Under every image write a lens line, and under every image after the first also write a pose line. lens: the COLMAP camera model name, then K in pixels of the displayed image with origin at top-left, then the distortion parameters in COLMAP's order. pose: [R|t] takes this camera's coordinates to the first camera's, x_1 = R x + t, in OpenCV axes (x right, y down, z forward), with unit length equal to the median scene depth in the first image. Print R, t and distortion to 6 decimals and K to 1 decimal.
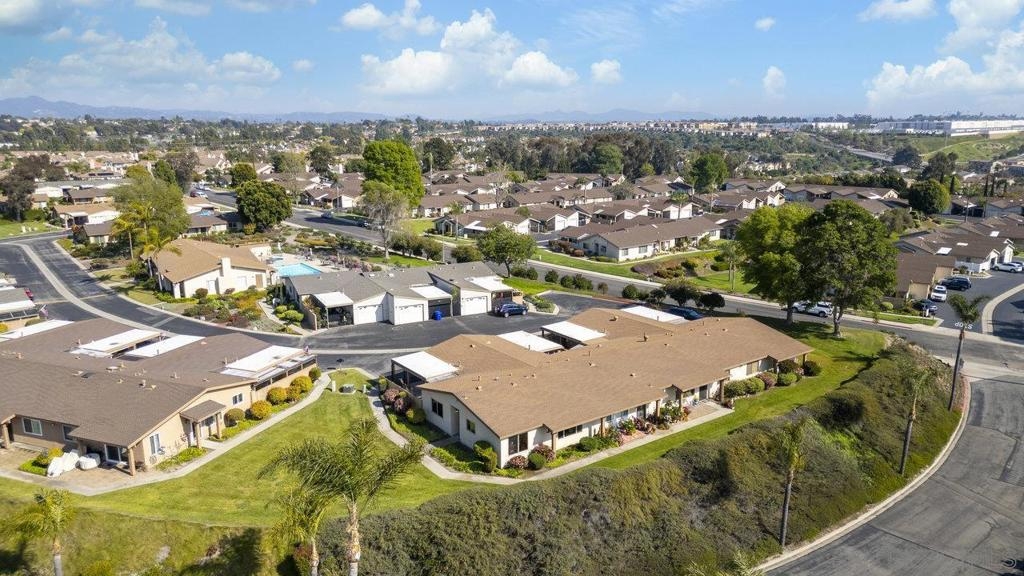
lens RADIAL K [[713.3, 0, 512.0], [0, 713.3, 288.0], [0, 0, 1]] dist [0.111688, -0.128442]
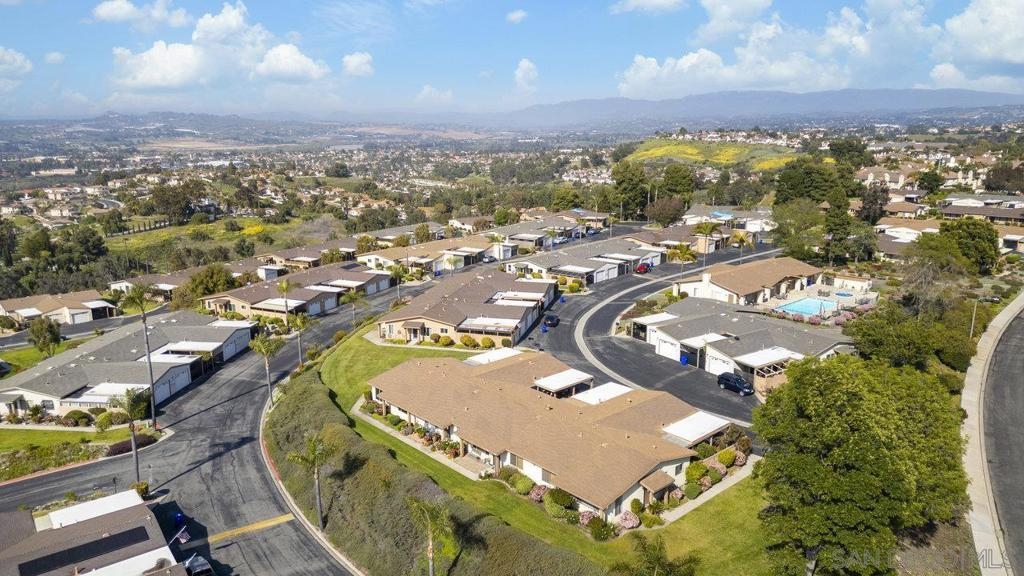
lens RADIAL K [[713.3, 0, 512.0], [0, 713.3, 288.0], [0, 0, 1]] dist [0.111688, -0.128442]
pose [[0.116870, 0.228920, -0.966404, 0.879858], [-0.216484, 0.955546, 0.200168, -0.224219], [0.969266, 0.185818, 0.161232, 0.572835]]
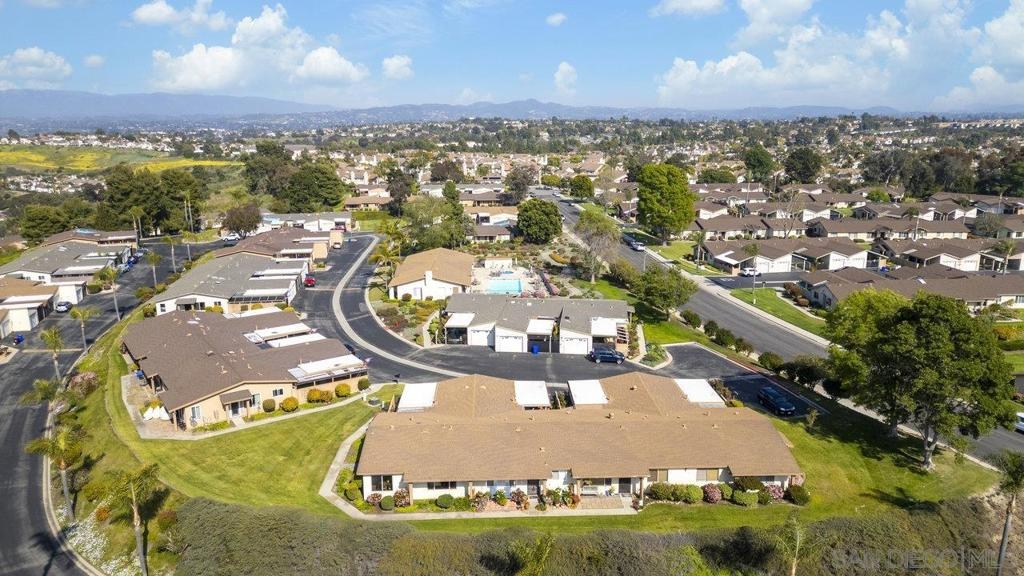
lens RADIAL K [[713.3, 0, 512.0], [0, 713.3, 288.0], [0, 0, 1]] dist [0.111688, -0.128442]
pose [[0.829284, 0.126546, -0.544310, 0.445829], [-0.123127, 0.991463, 0.042913, -0.096607], [0.545094, 0.031432, 0.837786, 0.081835]]
